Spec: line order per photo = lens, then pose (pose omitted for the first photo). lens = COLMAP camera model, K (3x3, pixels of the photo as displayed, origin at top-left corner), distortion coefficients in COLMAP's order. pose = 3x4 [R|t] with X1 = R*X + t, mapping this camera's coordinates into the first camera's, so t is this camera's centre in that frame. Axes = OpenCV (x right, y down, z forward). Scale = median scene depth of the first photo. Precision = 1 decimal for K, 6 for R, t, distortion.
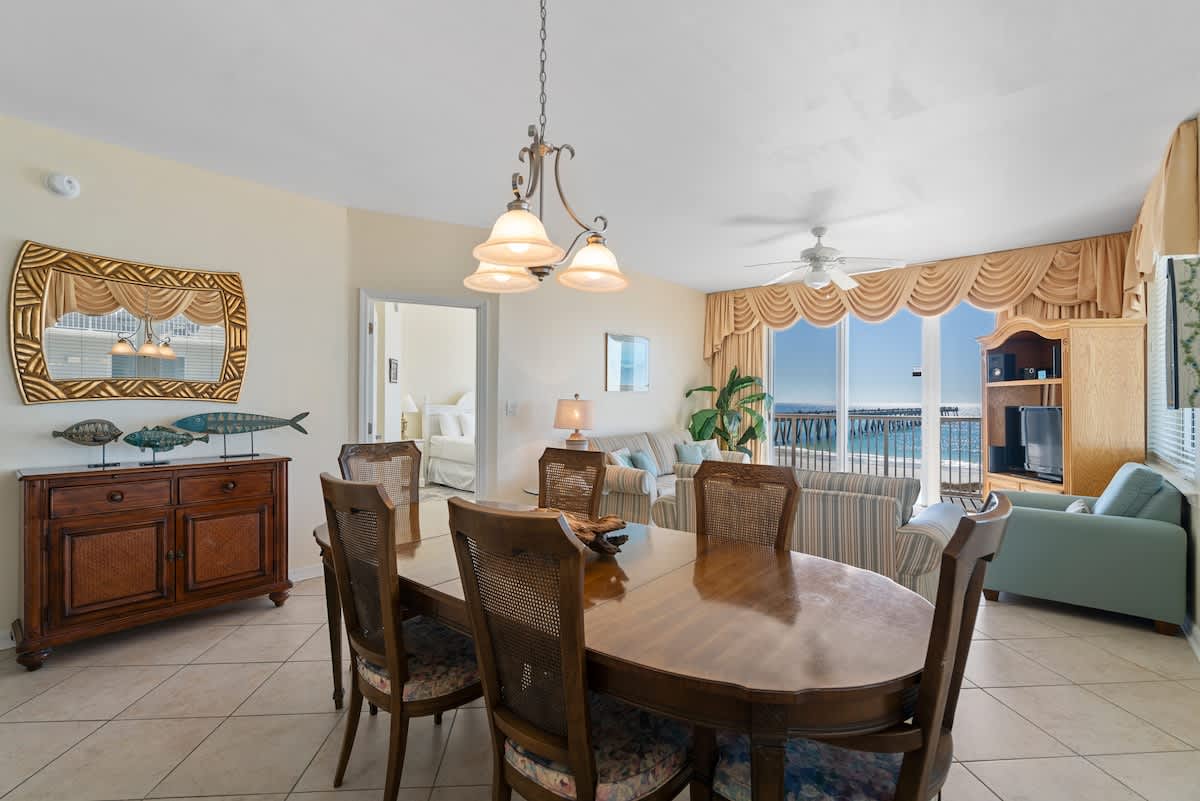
lens RADIAL K [[535.7, 0, 594.1], [0, 535.7, 400.5], [0, 0, 1]] dist [-0.002067, 0.000486]
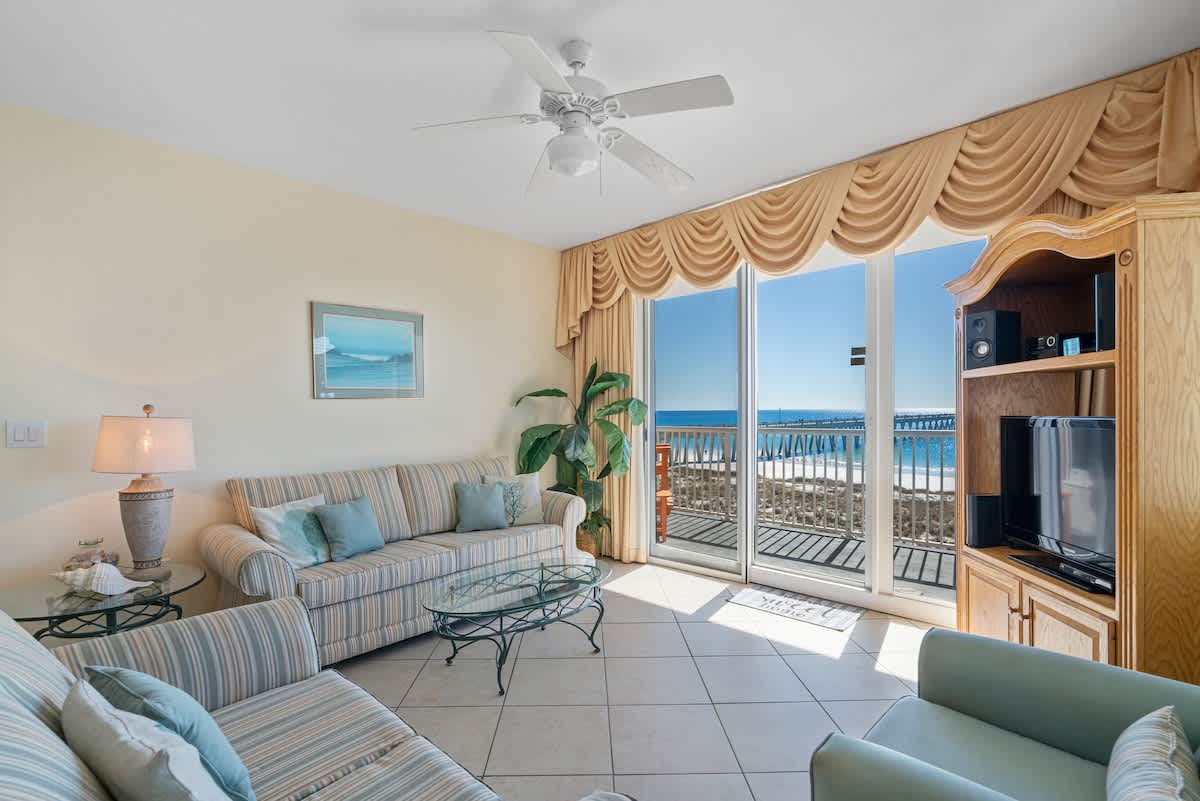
lens RADIAL K [[545.7, 0, 588.8], [0, 545.7, 422.7], [0, 0, 1]] dist [0.001736, 0.000391]
pose [[0.997946, -0.012649, -0.062793, 0.370689], [0.014109, 0.999639, 0.022868, -0.000263], [0.062482, -0.023707, 0.997765, 0.414077]]
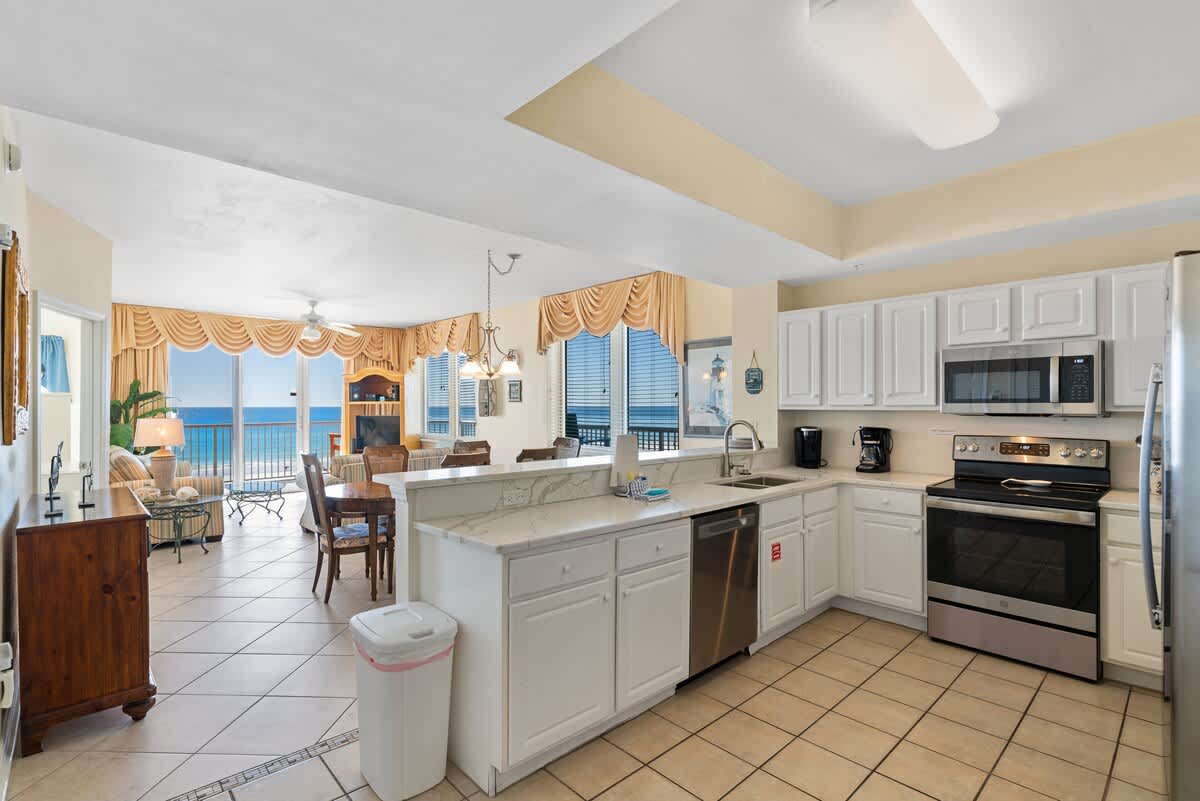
lens RADIAL K [[568.8, 0, 589.6], [0, 568.8, 400.5], [0, 0, 1]] dist [-0.000712, 0.000636]
pose [[0.111673, 0.003558, 0.993739, -0.887629], [0.001826, 0.999991, -0.003786, -0.026378], [-0.993743, 0.002237, 0.111665, 0.034063]]
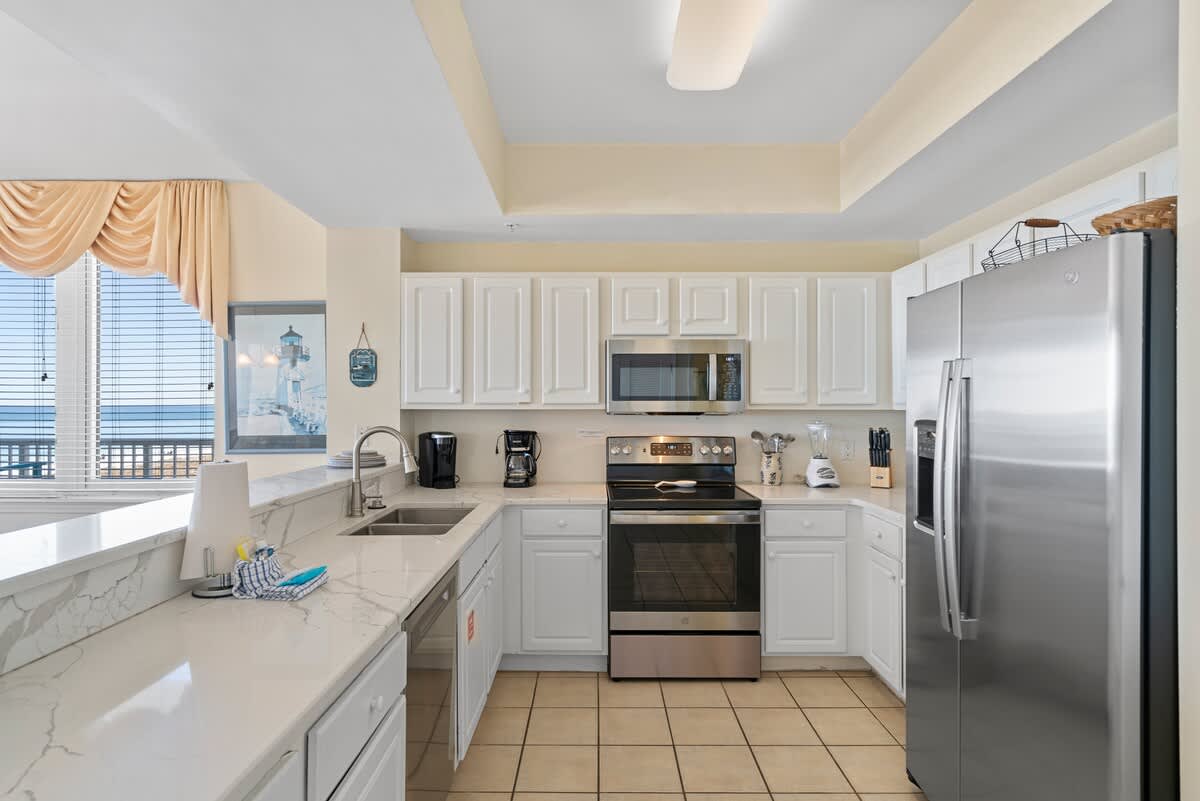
lens RADIAL K [[622.3, 0, 594.5], [0, 622.3, 401.8], [0, 0, 1]] dist [0.001260, 0.000624]
pose [[-0.648783, -0.000145, 0.760974, -0.660933], [-0.002491, 0.999995, -0.001933, -0.023017], [-0.760970, -0.003150, -0.648780, 0.116167]]
